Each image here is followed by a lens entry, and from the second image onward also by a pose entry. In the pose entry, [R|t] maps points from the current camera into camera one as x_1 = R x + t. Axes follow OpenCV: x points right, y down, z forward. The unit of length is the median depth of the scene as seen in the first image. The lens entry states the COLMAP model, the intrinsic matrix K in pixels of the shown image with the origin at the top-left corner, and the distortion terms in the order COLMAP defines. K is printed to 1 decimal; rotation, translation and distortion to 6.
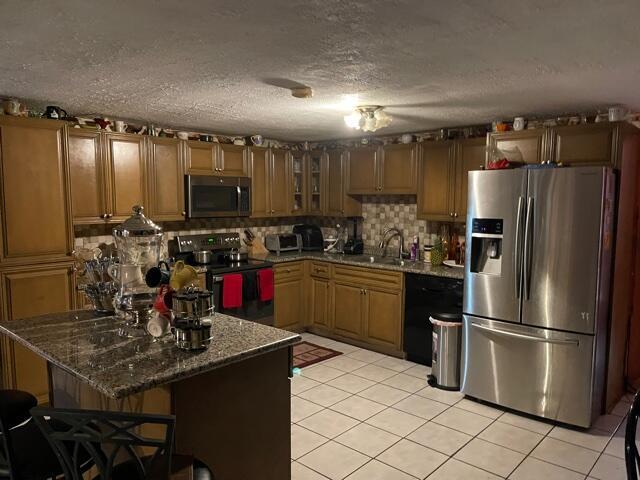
lens RADIAL K [[482.7, 0, 320.6], [0, 482.7, 240.9], [0, 0, 1]] dist [0.046558, -0.048571]
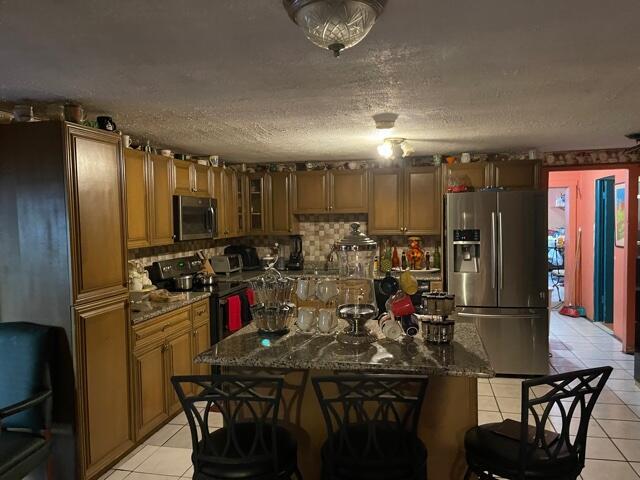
lens RADIAL K [[482.7, 0, 325.3], [0, 482.7, 239.6], [0, 0, 1]] dist [0.046558, -0.048571]
pose [[0.869855, -0.041280, 0.491577, -0.443488], [0.065278, 0.997362, -0.031759, -0.001908], [-0.488969, 0.059715, 0.870255, 0.042804]]
